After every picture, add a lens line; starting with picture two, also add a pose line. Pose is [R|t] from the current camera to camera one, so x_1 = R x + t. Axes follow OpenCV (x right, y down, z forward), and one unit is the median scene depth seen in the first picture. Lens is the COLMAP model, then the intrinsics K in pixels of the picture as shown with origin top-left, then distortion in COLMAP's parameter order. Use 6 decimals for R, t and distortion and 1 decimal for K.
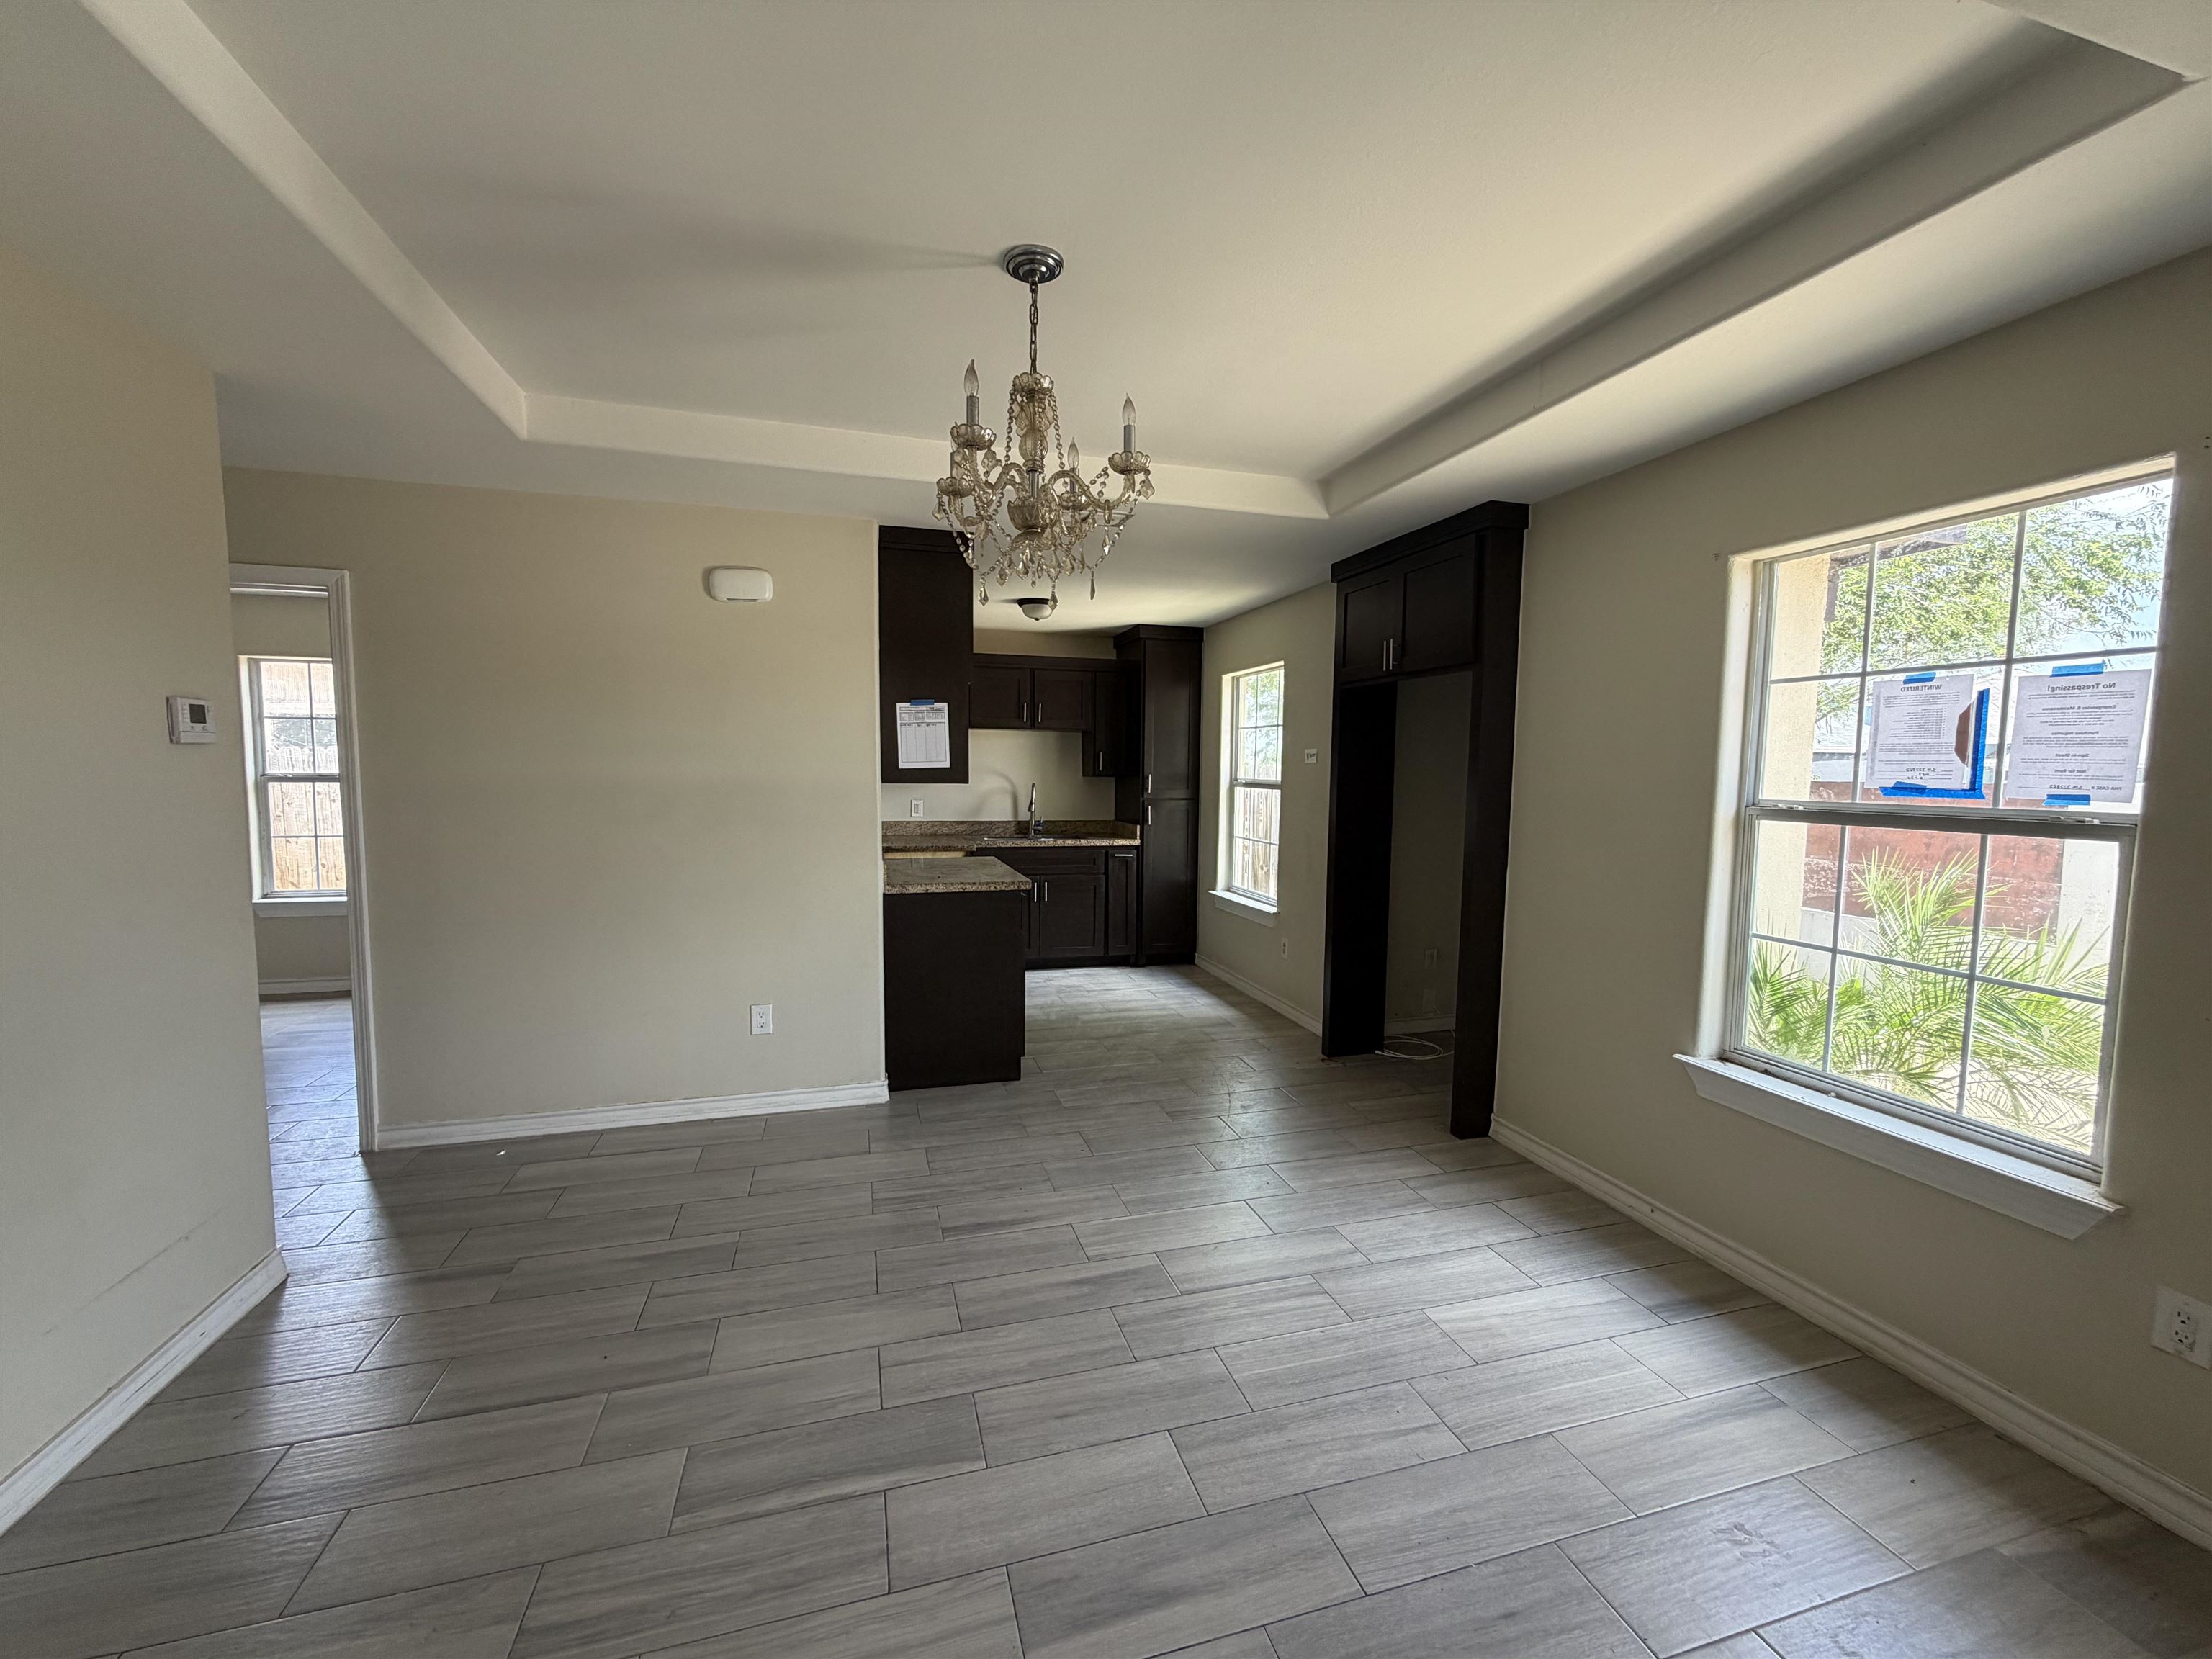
lens RADIAL K [[889.6, 0, 1106.0], [0, 889.6, 829.5], [0, 0, 1]] dist [0.000843, 0.000385]
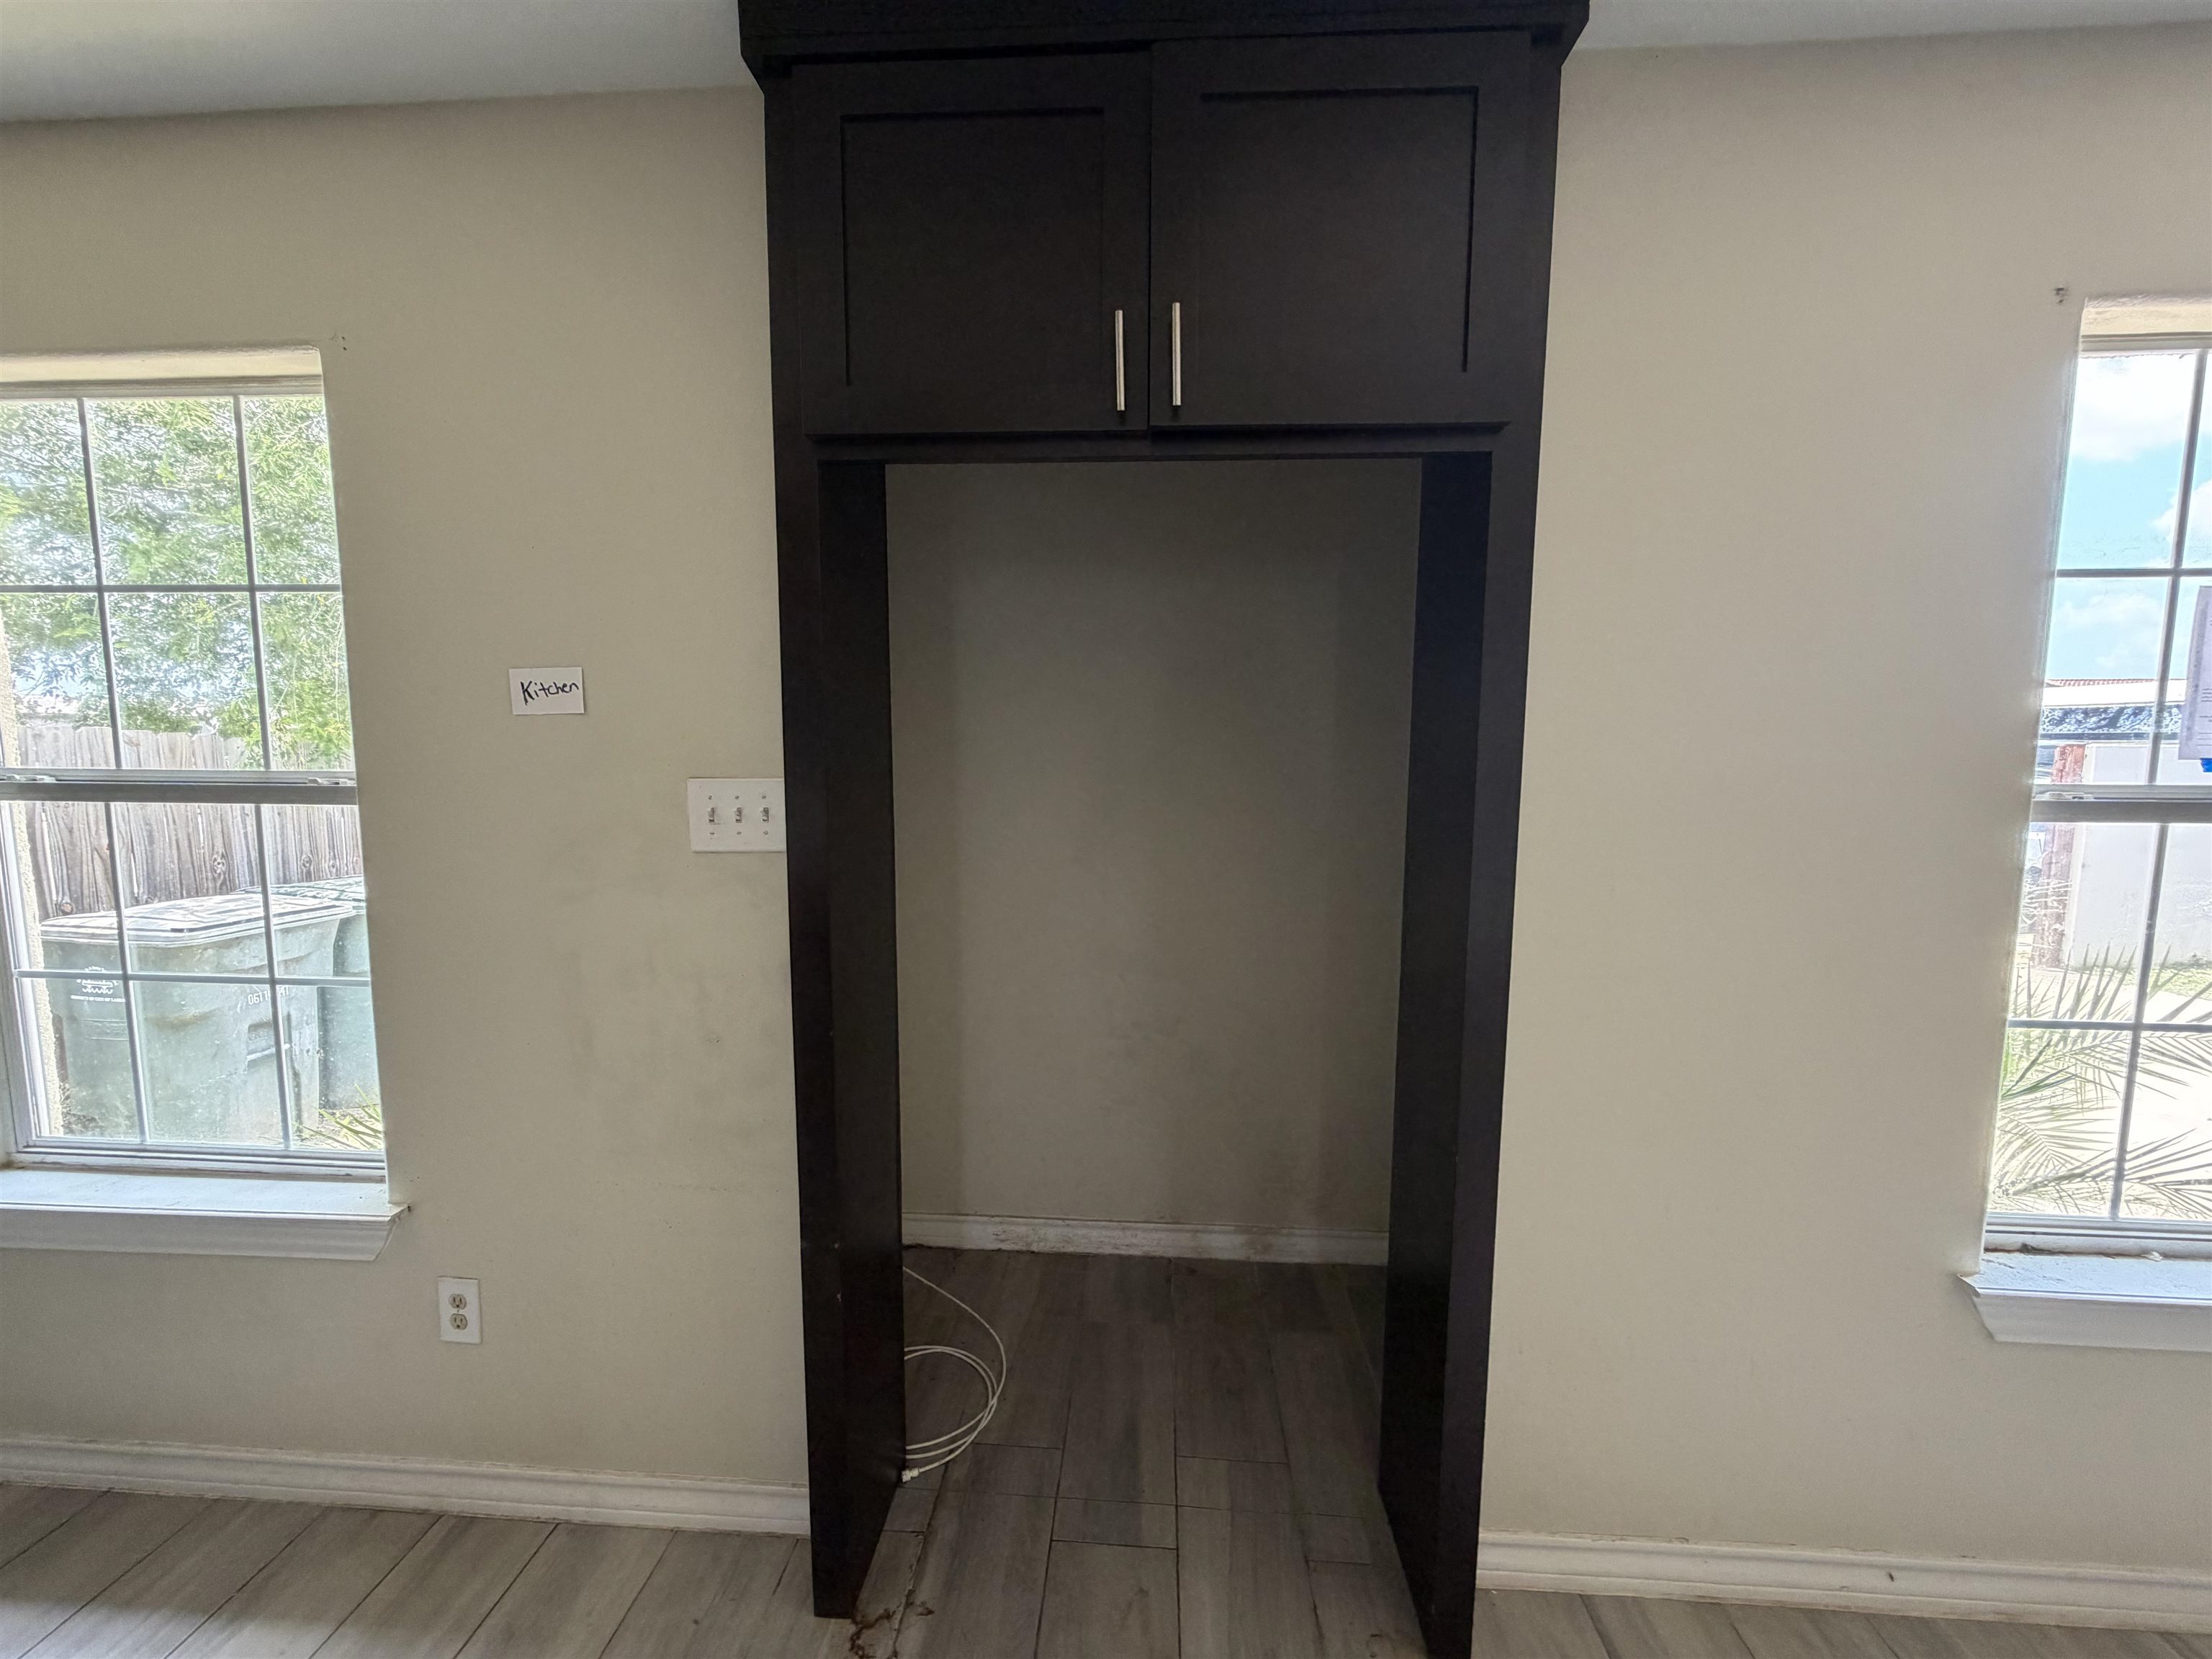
lens RADIAL K [[918.7, 0, 1108.1], [0, 918.7, 843.9], [0, 0, 1]] dist [0.000824, 0.000062]
pose [[0.350287, -0.105644, 0.930666, -0.008304], [0.069548, 0.993810, 0.086635, -0.107134], [-0.934057, 0.034379, 0.355466, 1.642434]]
